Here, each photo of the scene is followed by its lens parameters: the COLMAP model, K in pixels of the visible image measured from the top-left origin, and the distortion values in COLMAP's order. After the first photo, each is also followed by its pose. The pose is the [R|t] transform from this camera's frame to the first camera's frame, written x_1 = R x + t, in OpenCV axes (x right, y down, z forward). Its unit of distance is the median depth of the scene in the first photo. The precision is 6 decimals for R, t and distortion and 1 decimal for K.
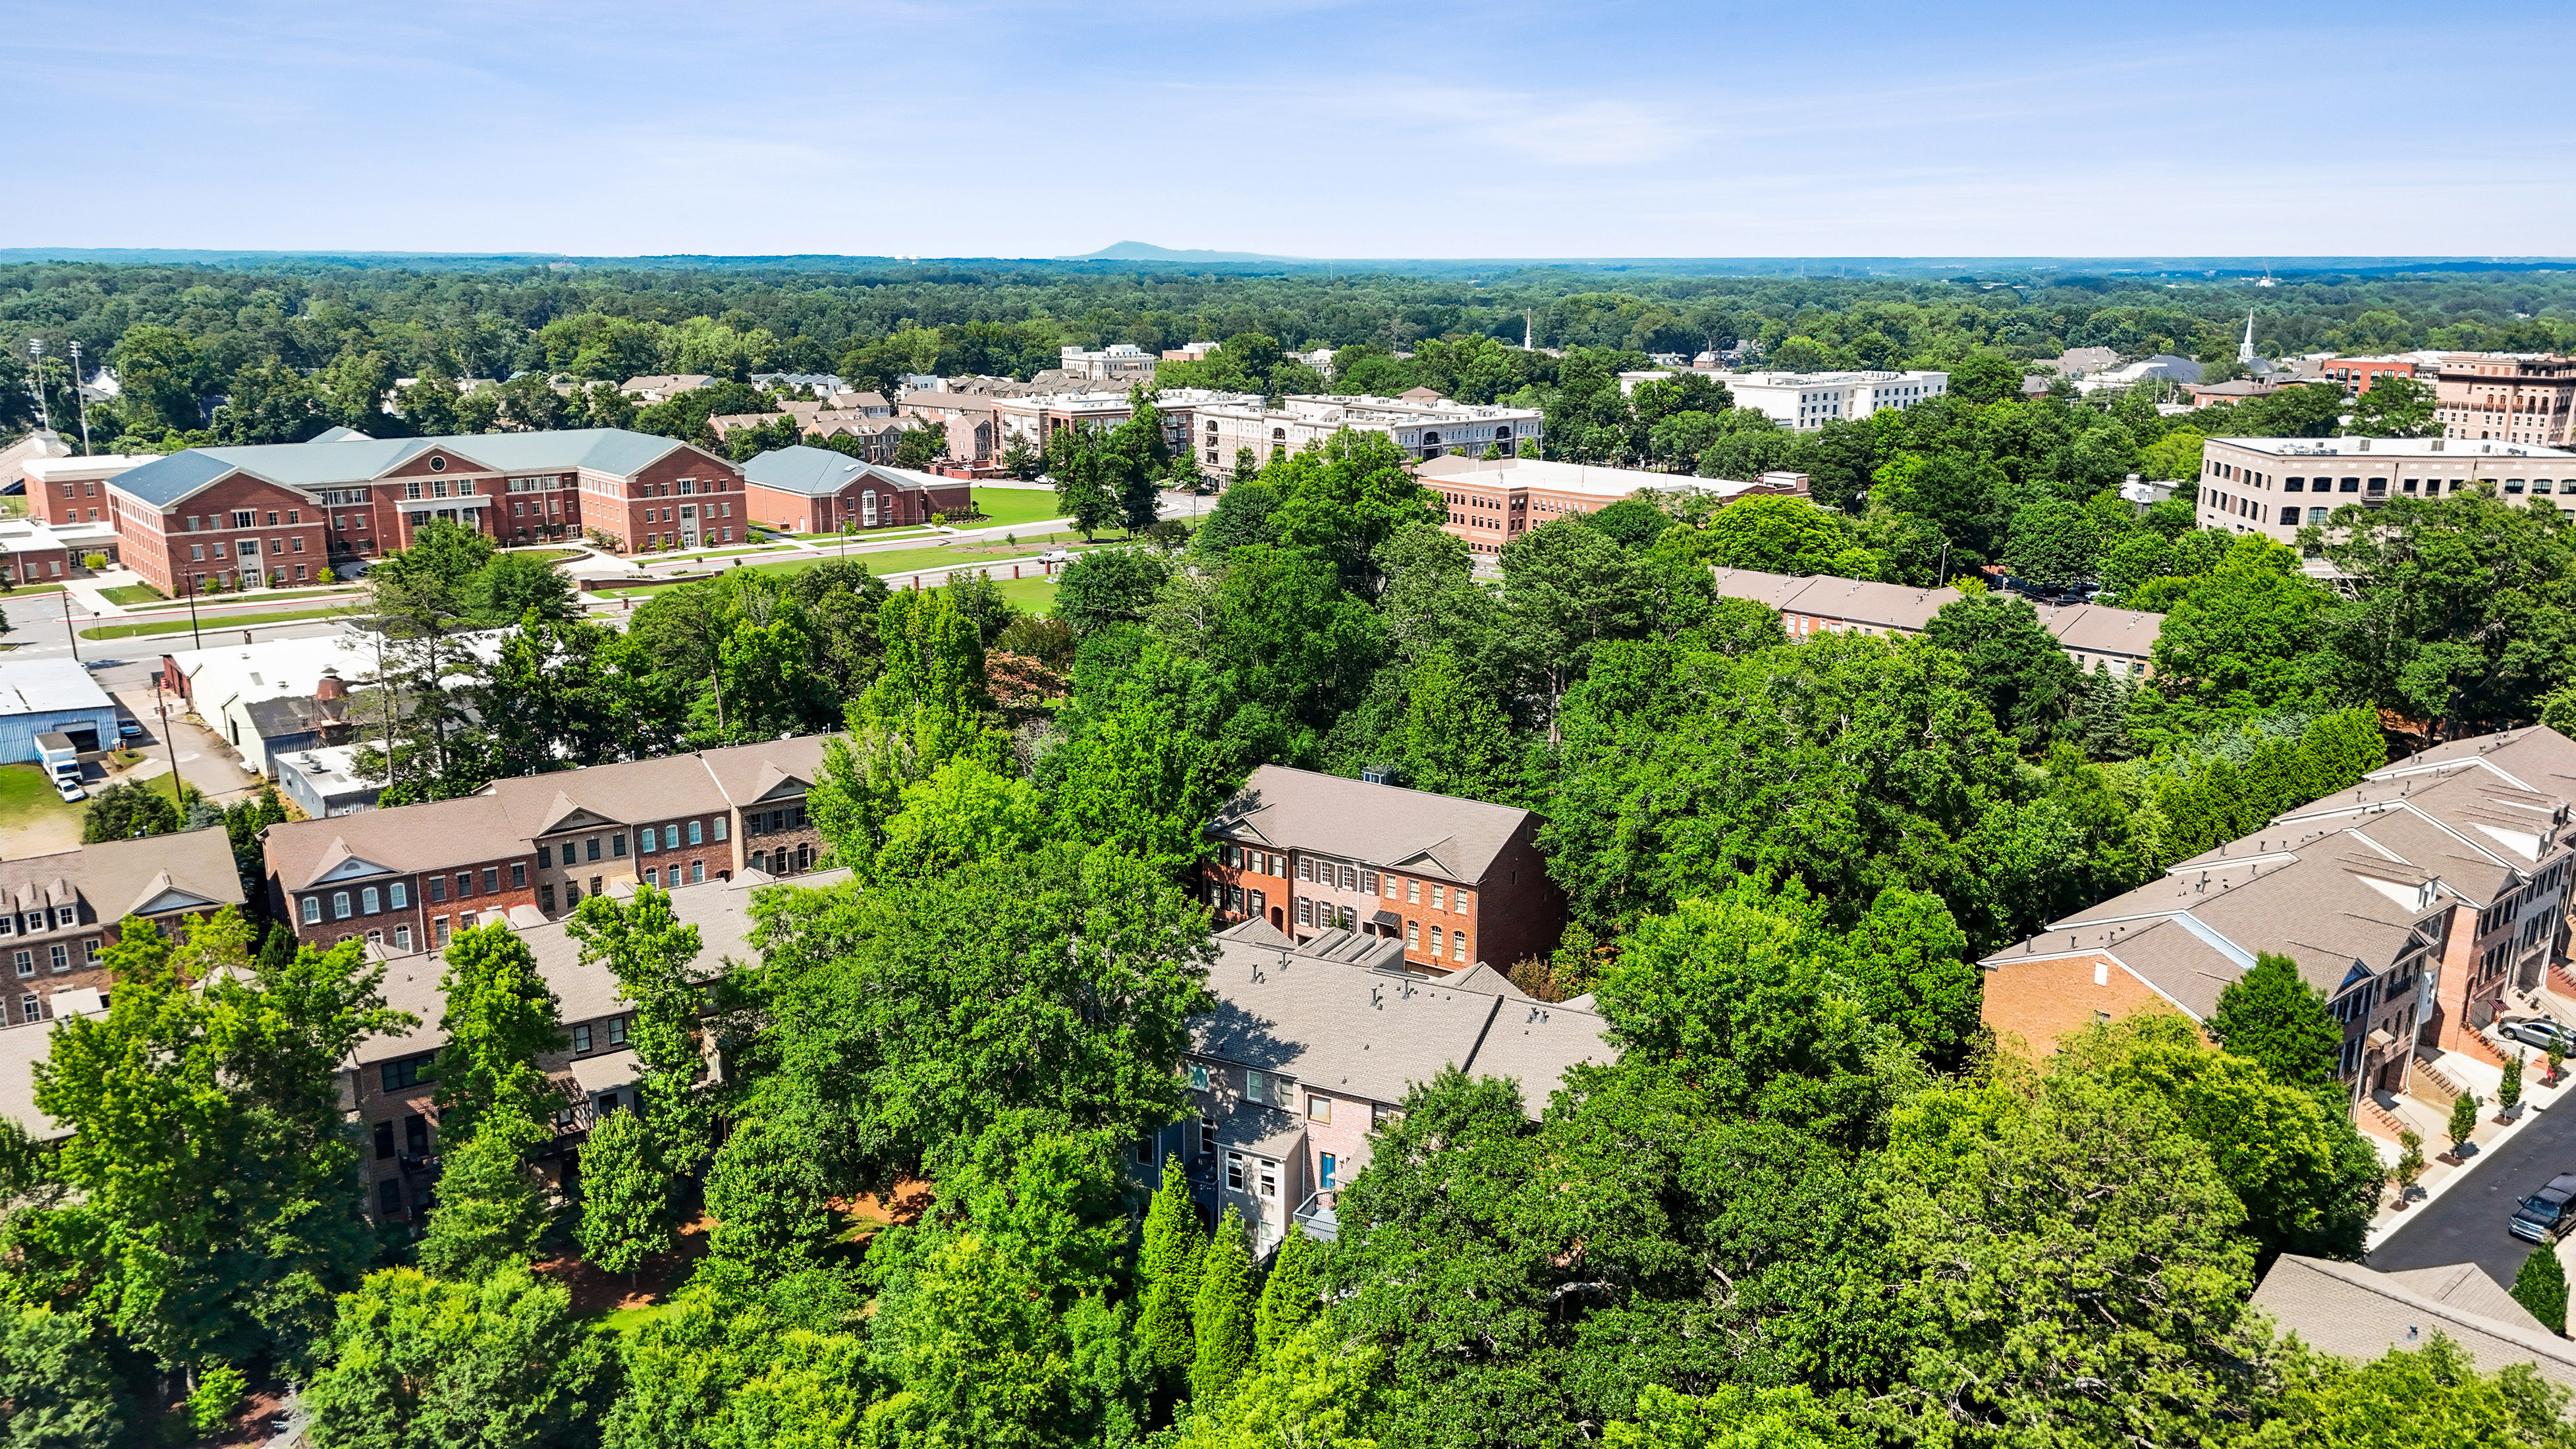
lens RADIAL K [[1893.6, 0, 1288.0], [0, 1893.6, 724.5], [0, 0, 1]] dist [0.128105, -0.156866]
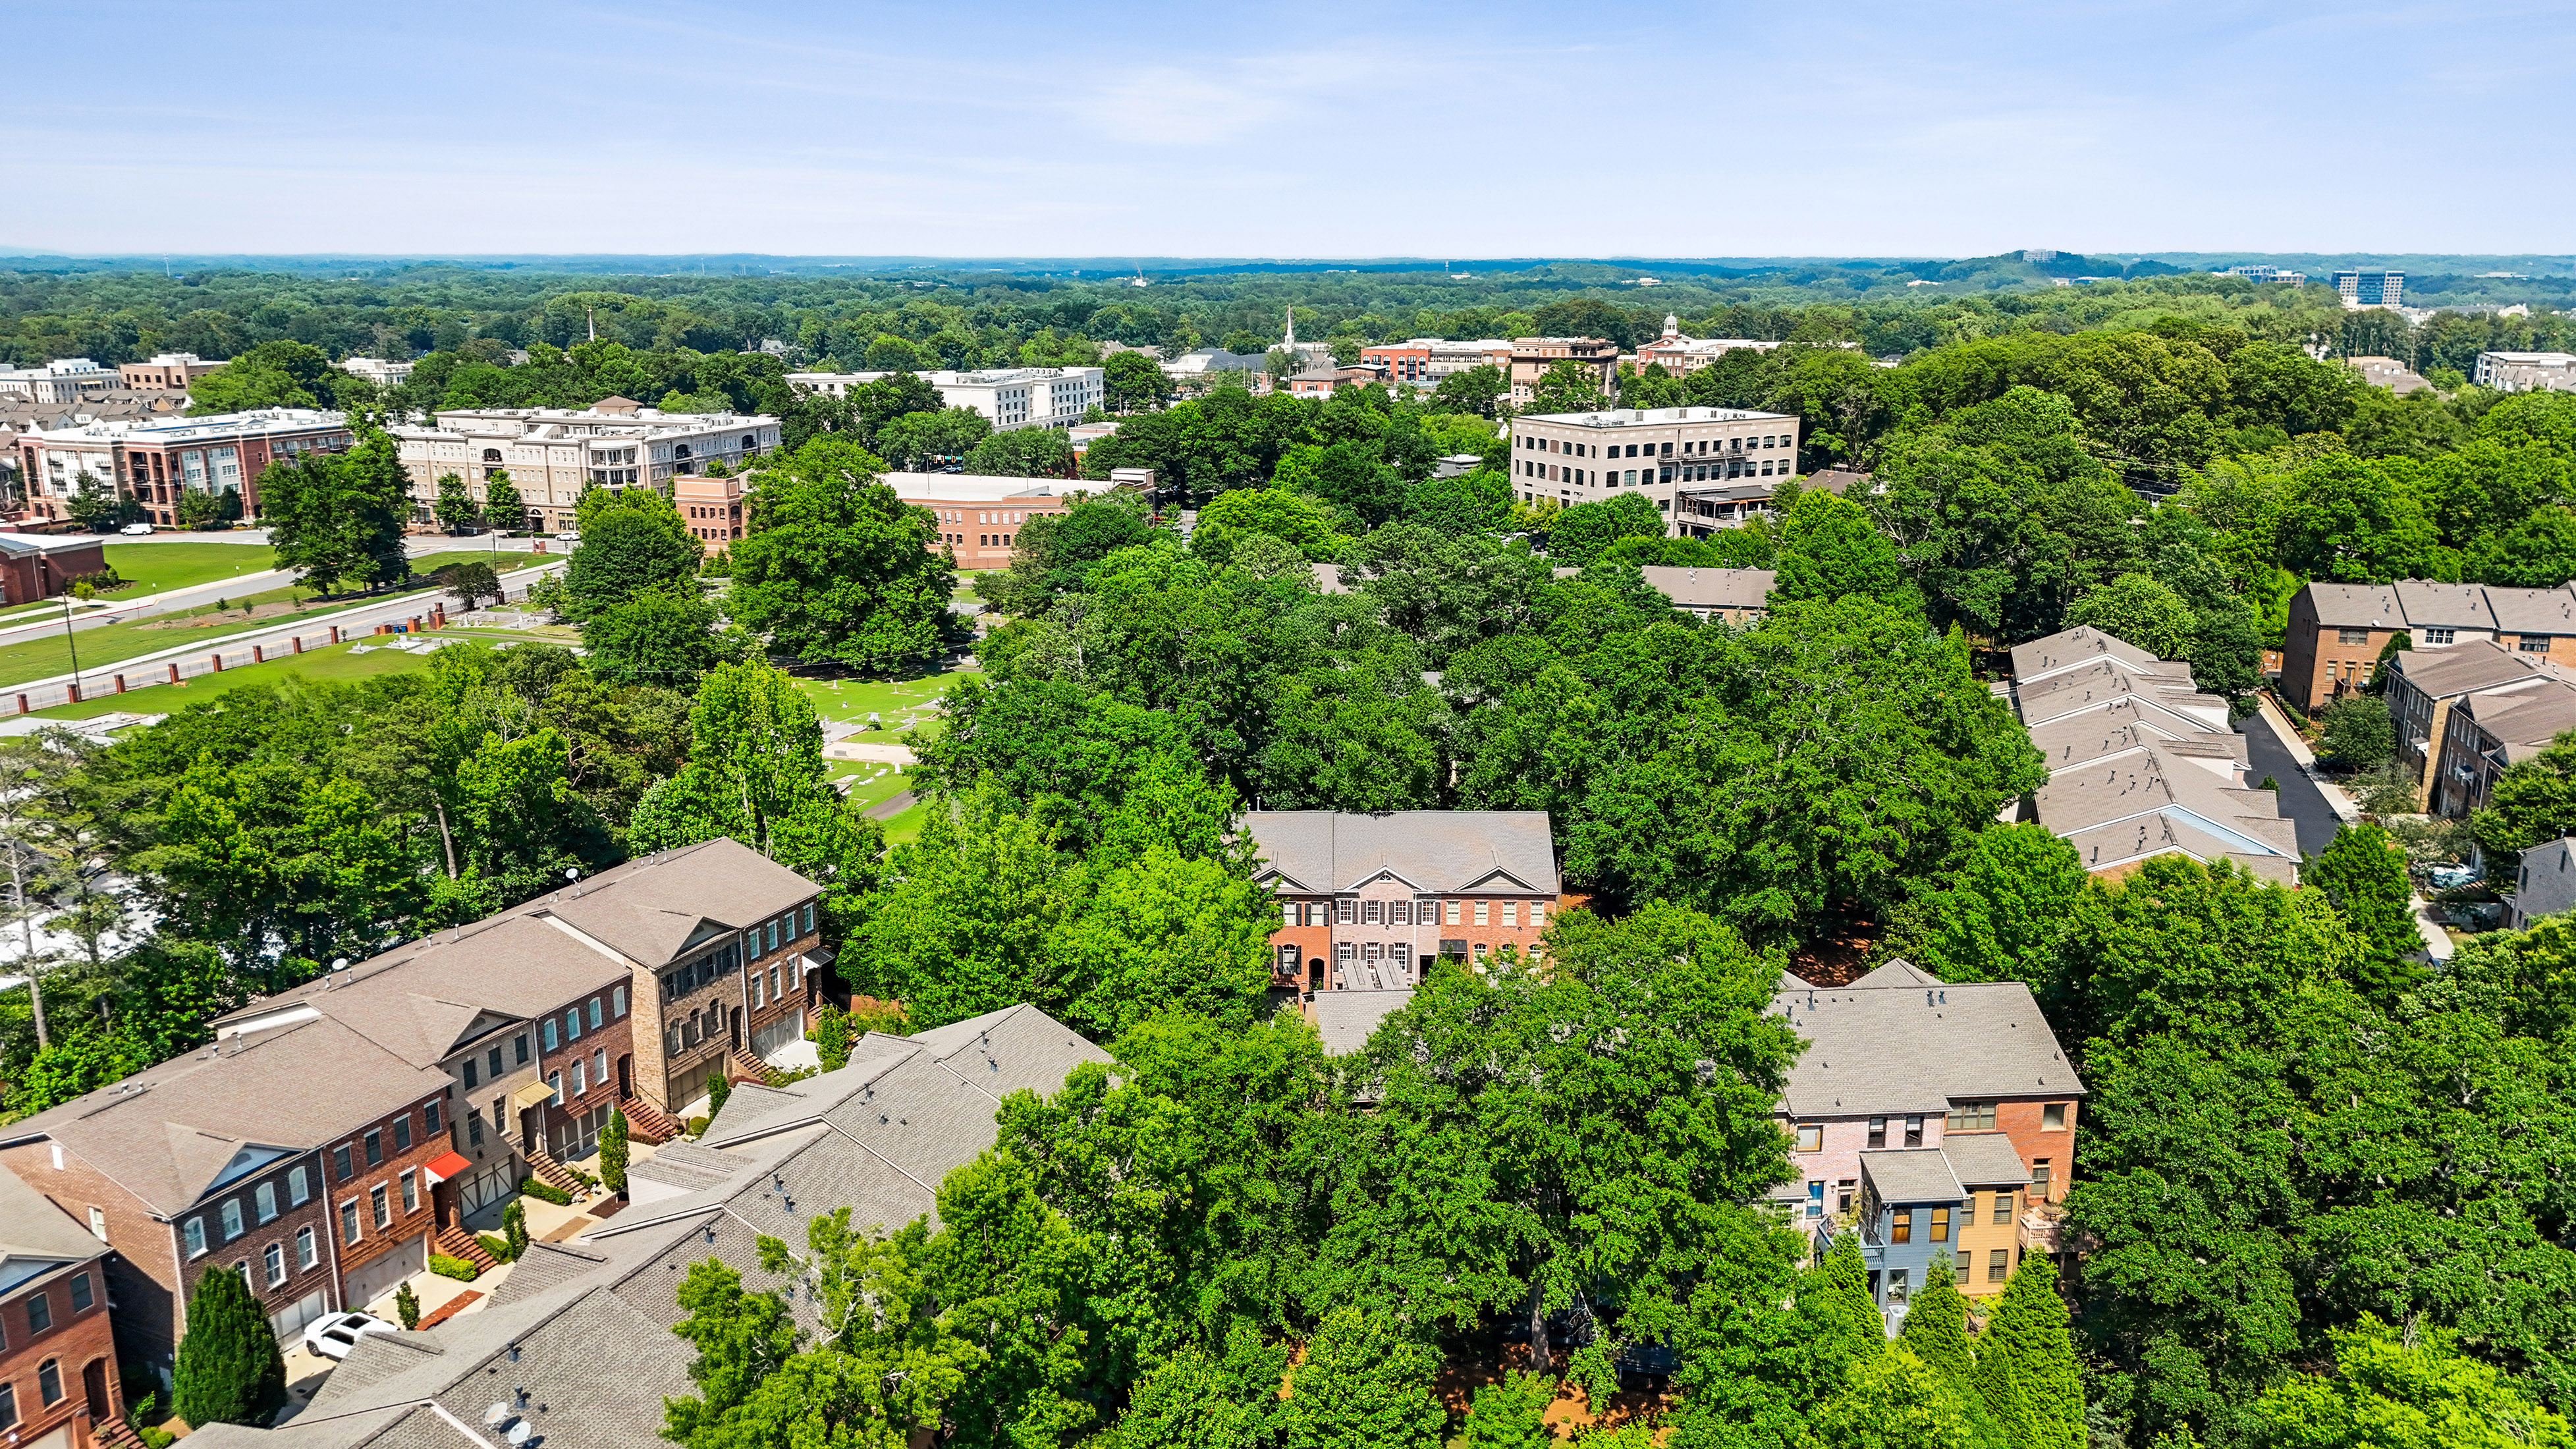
lens RADIAL K [[1893.6, 0, 1288.0], [0, 1893.6, 724.5], [0, 0, 1]] dist [0.128105, -0.156866]
pose [[0.852129, -0.130372, 0.506833, -0.248679], [0.129903, 0.990856, 0.036473, -0.027433], [-0.506953, 0.034760, 0.861273, 0.109461]]
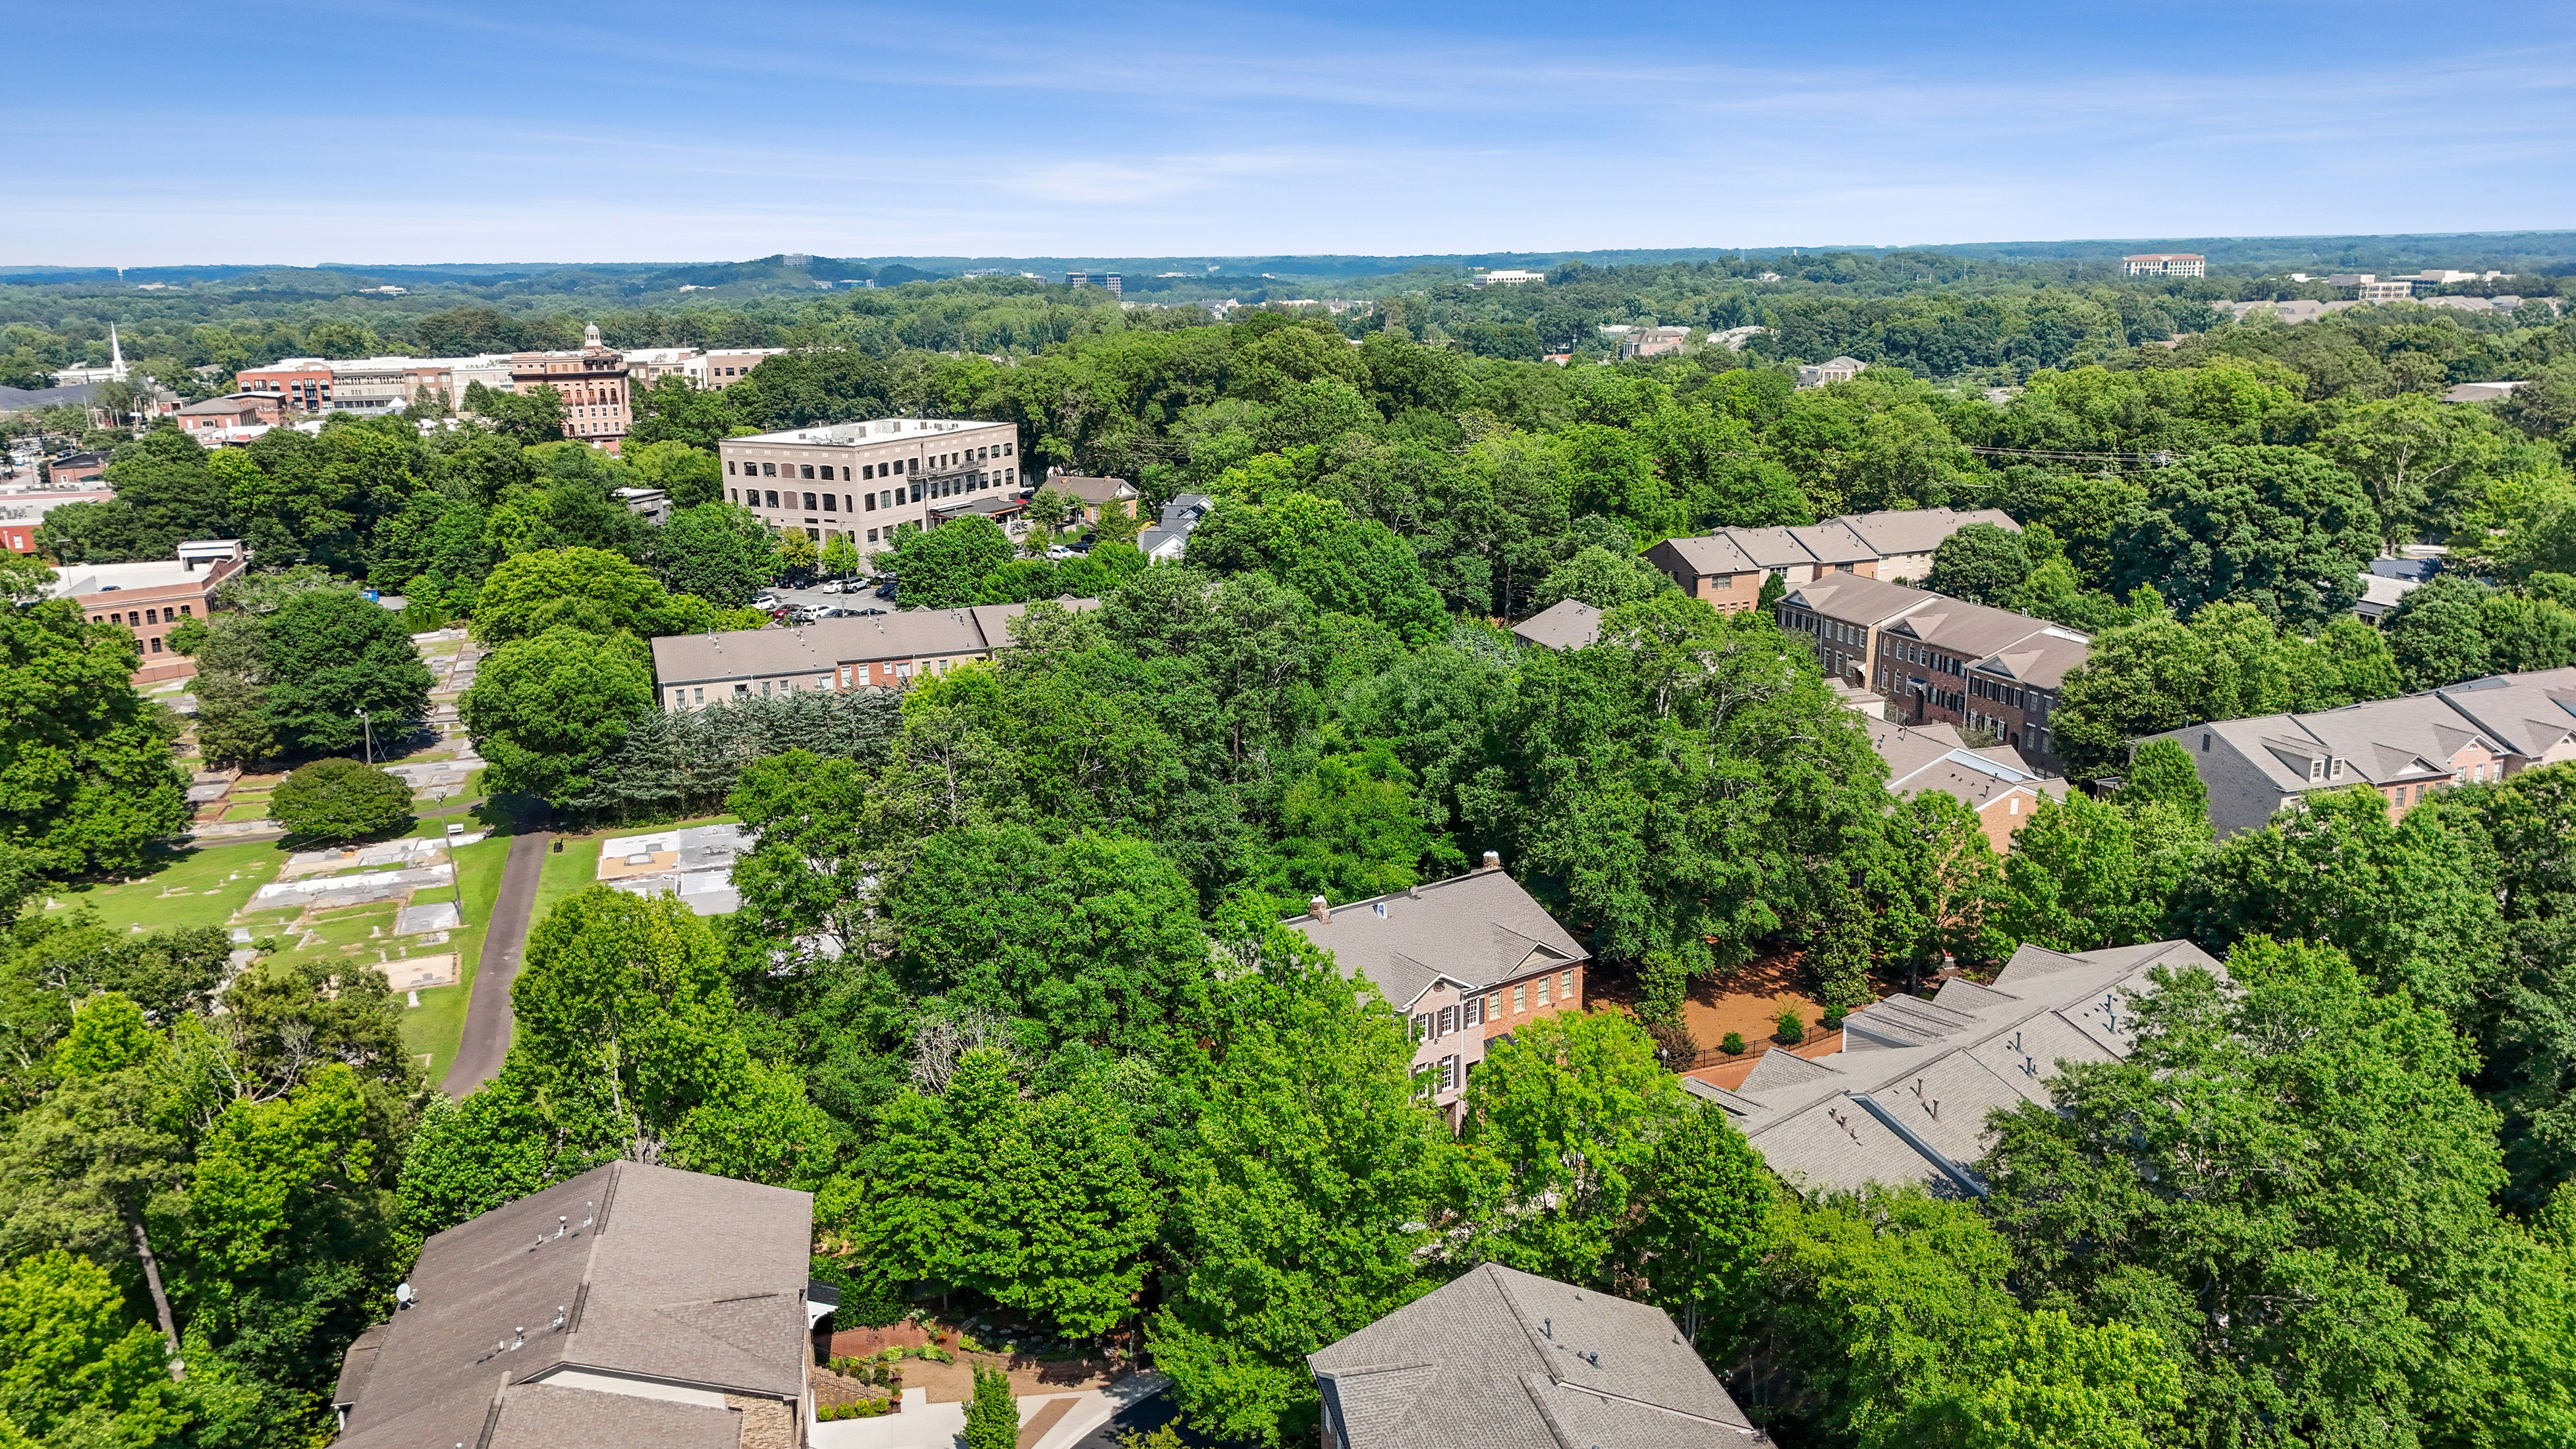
lens RADIAL K [[1893.6, 0, 1288.0], [0, 1893.6, 724.5], [0, 0, 1]] dist [0.128105, -0.156866]
pose [[0.389889, -0.234111, 0.890606, -0.347272], [0.240045, 0.959545, 0.147146, -0.087690], [-0.889024, 0.156415, 0.430314, 0.357078]]
